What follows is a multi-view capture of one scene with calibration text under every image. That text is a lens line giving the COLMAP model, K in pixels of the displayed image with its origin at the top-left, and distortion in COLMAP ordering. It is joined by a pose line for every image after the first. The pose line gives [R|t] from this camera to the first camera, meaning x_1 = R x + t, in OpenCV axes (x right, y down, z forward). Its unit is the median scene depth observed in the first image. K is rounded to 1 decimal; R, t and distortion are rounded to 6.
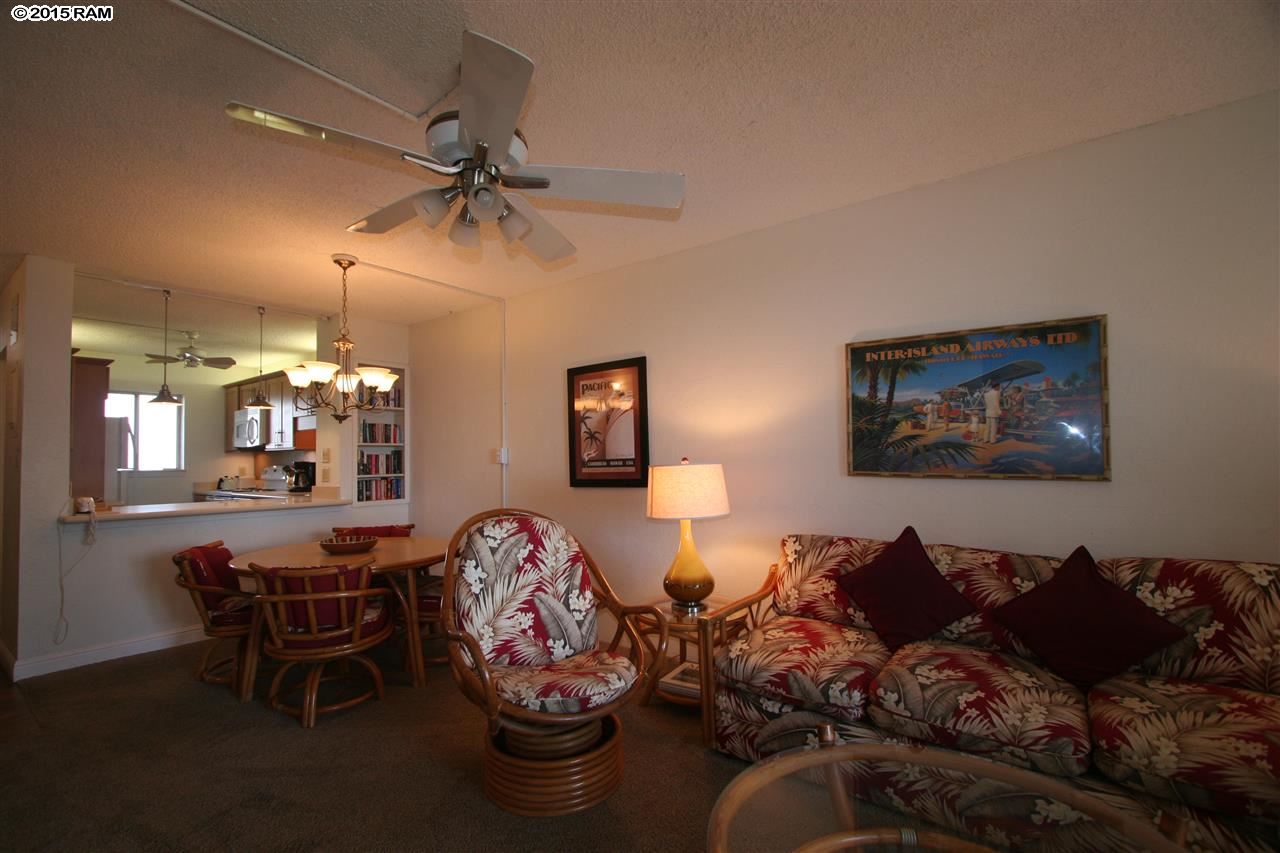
lens RADIAL K [[581.7, 0, 631.6], [0, 581.7, 436.8], [0, 0, 1]] dist [-0.018683, 0.004662]
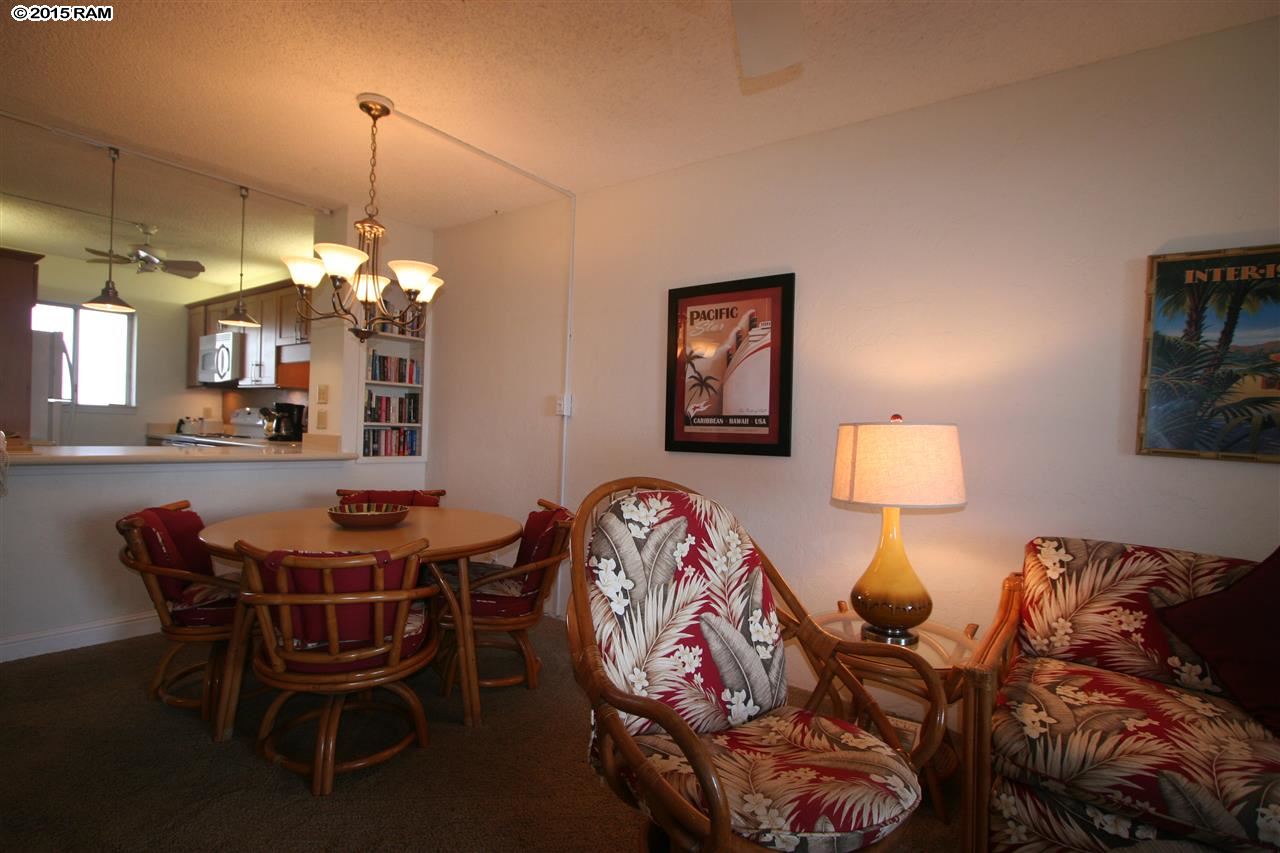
lens RADIAL K [[634.5, 0, 634.8], [0, 634.5, 436.9], [0, 0, 1]] dist [-0.019640, 0.005733]
pose [[0.998541, 0.052475, 0.012745, -0.231315], [-0.053076, 0.997201, 0.052655, 0.042007], [-0.009947, -0.053255, 0.998531, 0.298762]]
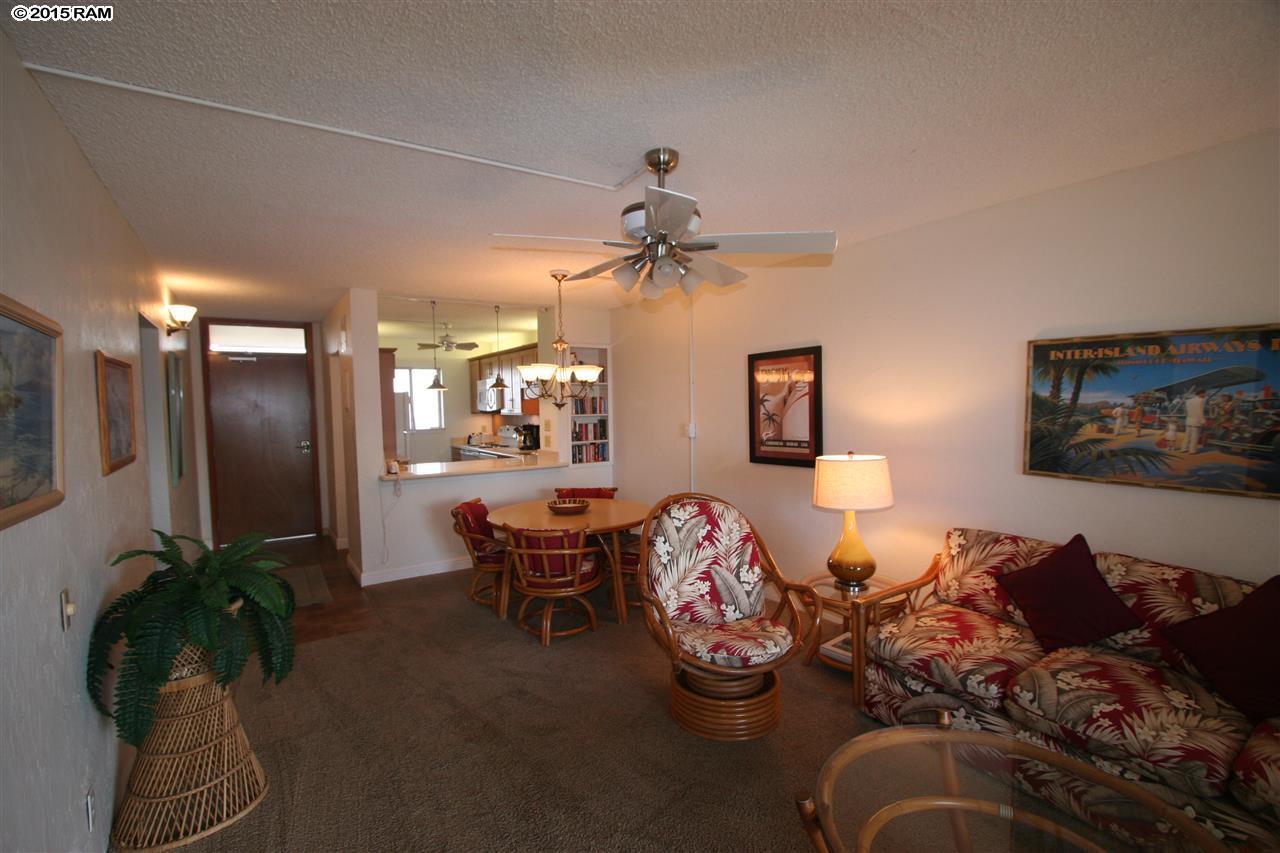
lens RADIAL K [[581.7, 0, 631.6], [0, 581.7, 436.8], [0, 0, 1]] dist [-0.018683, 0.004662]
pose [[0.945586, 0.019509, -0.324786, 0.059816], [0.013393, 0.995021, 0.098762, -0.111454], [0.325095, -0.097737, 0.940617, -0.160209]]
